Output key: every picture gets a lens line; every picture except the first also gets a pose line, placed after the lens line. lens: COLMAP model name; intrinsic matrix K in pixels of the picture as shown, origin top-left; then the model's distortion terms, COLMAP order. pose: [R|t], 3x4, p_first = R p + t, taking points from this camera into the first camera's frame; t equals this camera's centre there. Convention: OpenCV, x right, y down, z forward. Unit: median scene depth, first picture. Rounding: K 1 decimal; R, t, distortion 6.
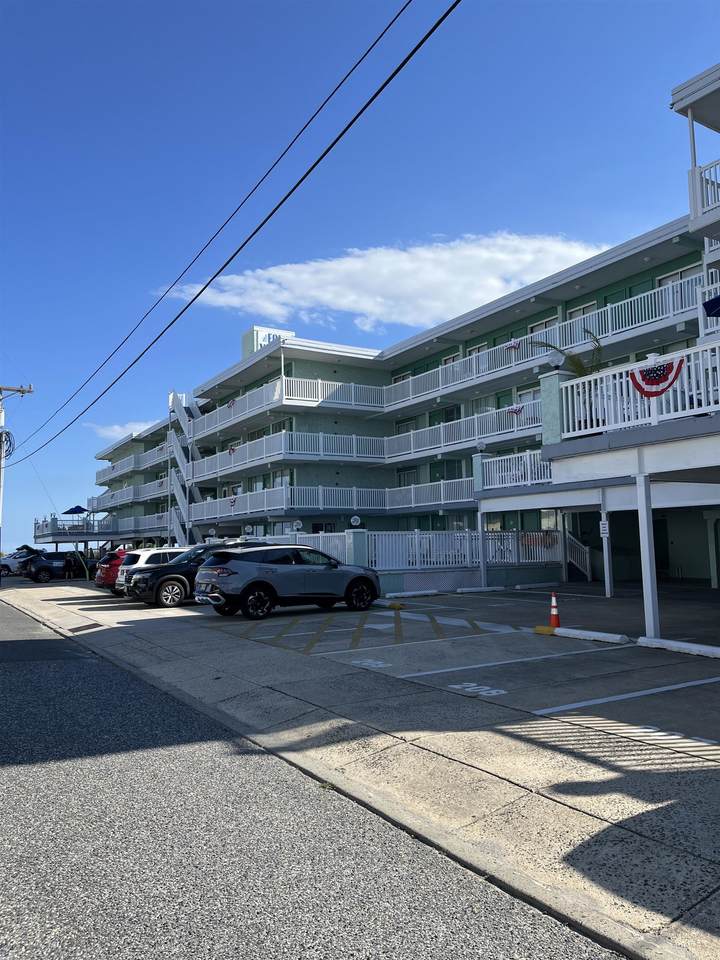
lens RADIAL K [[717.9, 0, 359.6], [0, 717.9, 479.7], [0, 0, 1]] dist [0.009467, 0.001245]
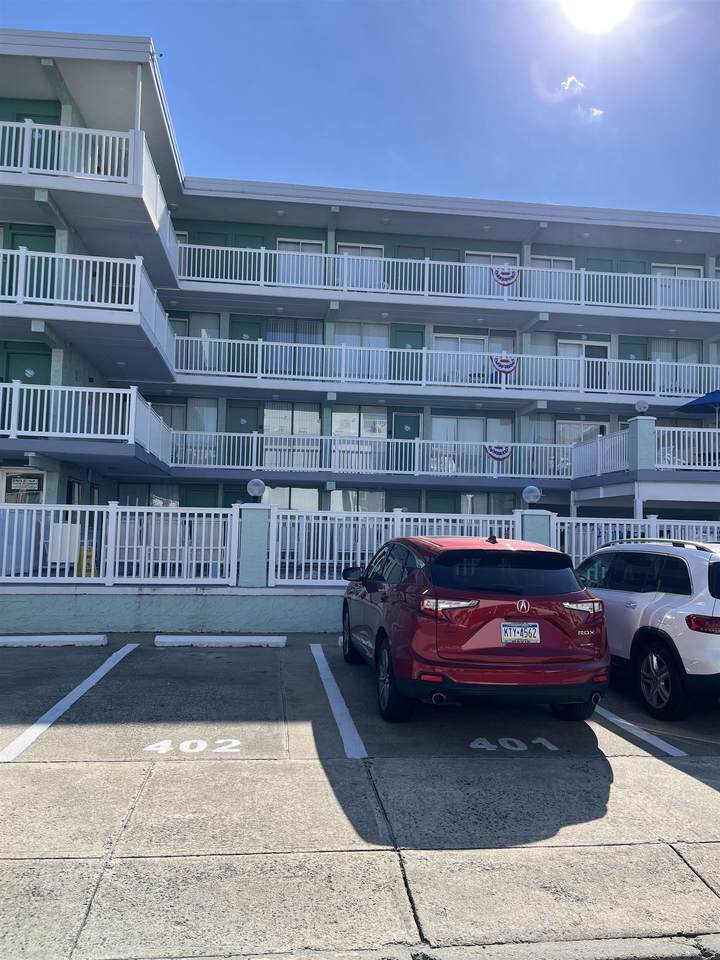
lens RADIAL K [[717.9, 0, 358.9], [0, 717.9, 480.6], [0, 0, 1]] dist [0.009467, 0.001245]
pose [[0.409254, 0.099206, 0.907011, -0.427551], [-0.111423, 0.992065, -0.058234, 0.072738], [-0.905592, -0.077229, 0.417061, 0.707210]]
